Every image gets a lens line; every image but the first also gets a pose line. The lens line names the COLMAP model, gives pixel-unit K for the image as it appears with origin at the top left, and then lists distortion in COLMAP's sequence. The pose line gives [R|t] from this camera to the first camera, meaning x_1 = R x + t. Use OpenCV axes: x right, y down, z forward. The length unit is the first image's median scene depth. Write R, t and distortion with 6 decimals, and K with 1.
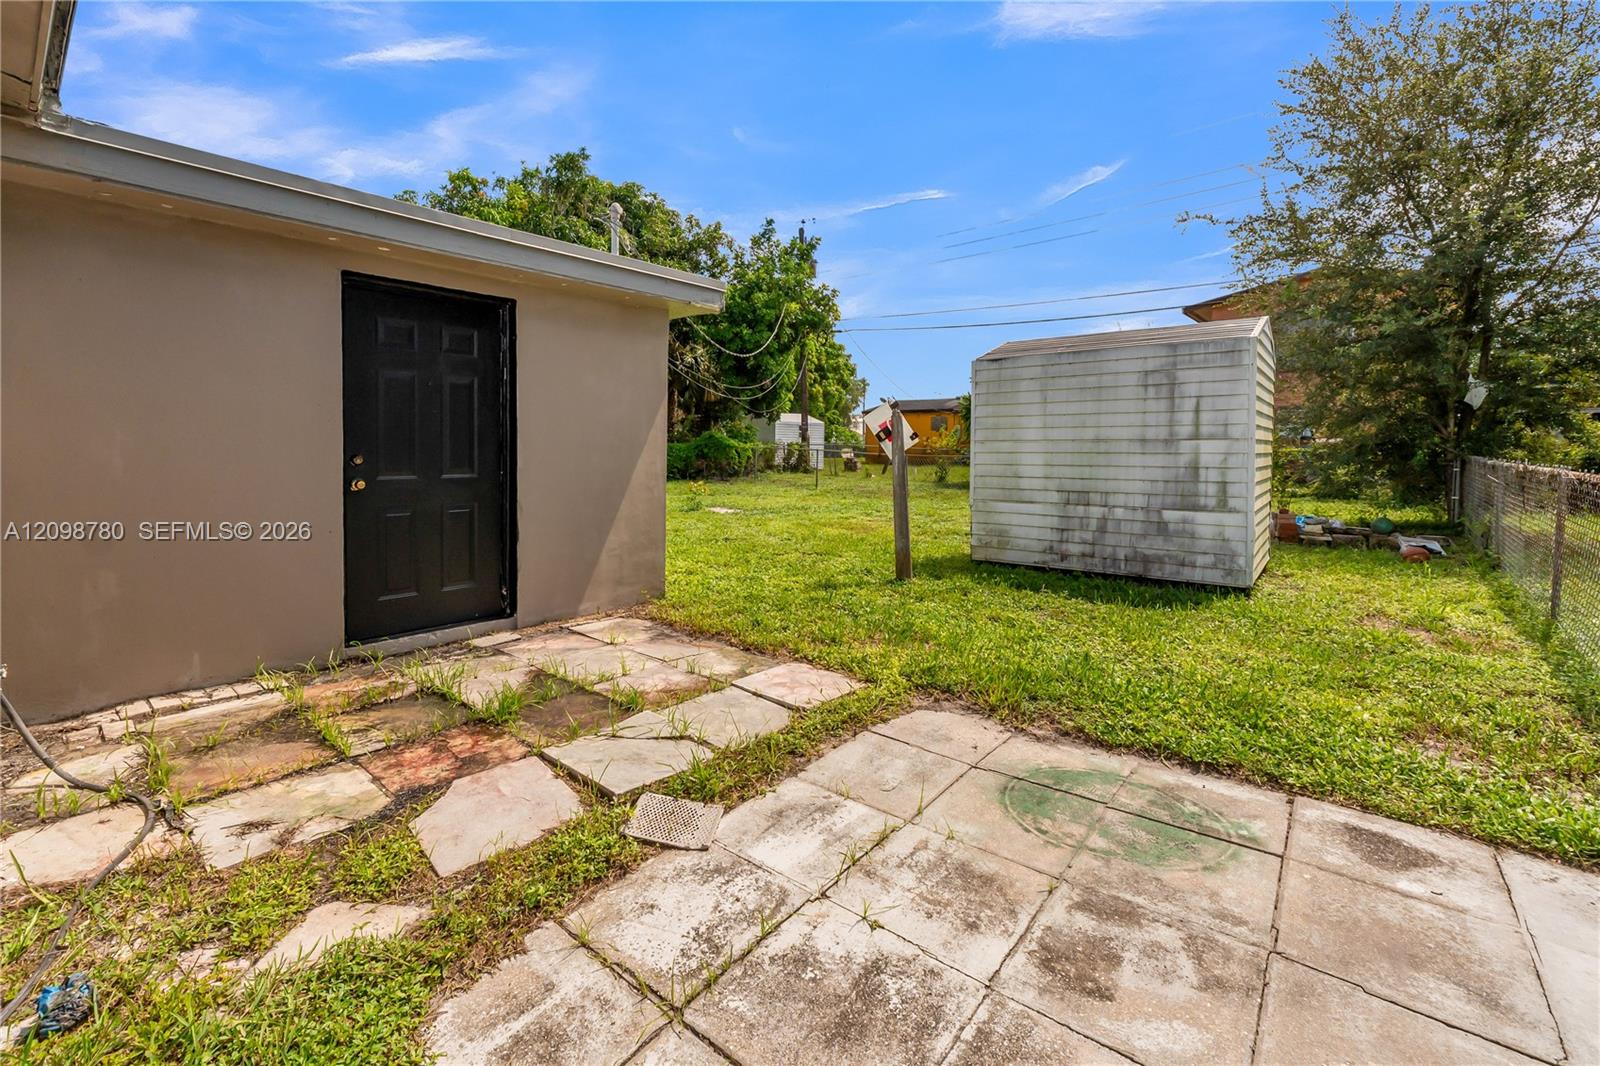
lens RADIAL K [[684.2, 0, 797.3], [0, 684.2, 472.5], [0, 0, 1]] dist [-0.003444, -0.000107]
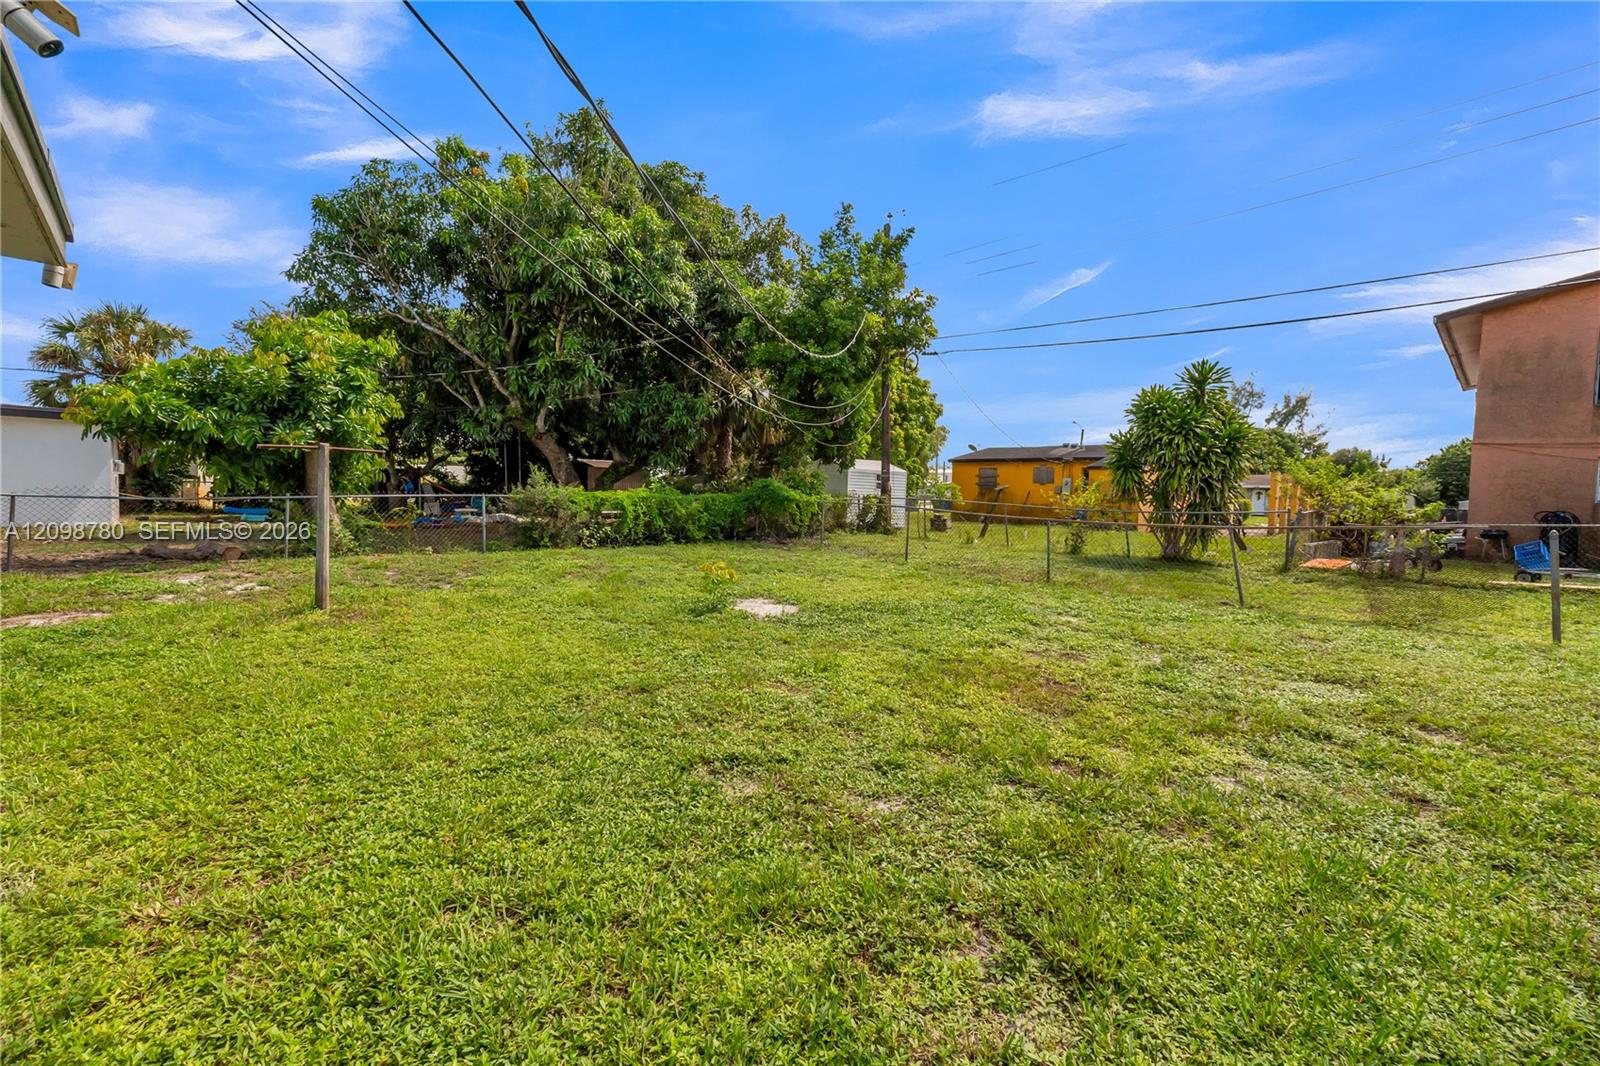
lens RADIAL K [[667.3, 0, 799.0], [0, 667.3, 522.2], [0, 0, 1]] dist [-0.002054, -0.000282]
pose [[0.994888, 0.021159, -0.098740, -0.011979], [-0.021187, 0.999775, 0.000762, -0.011773], [0.098734, 0.001334, 0.995113, 0.229810]]
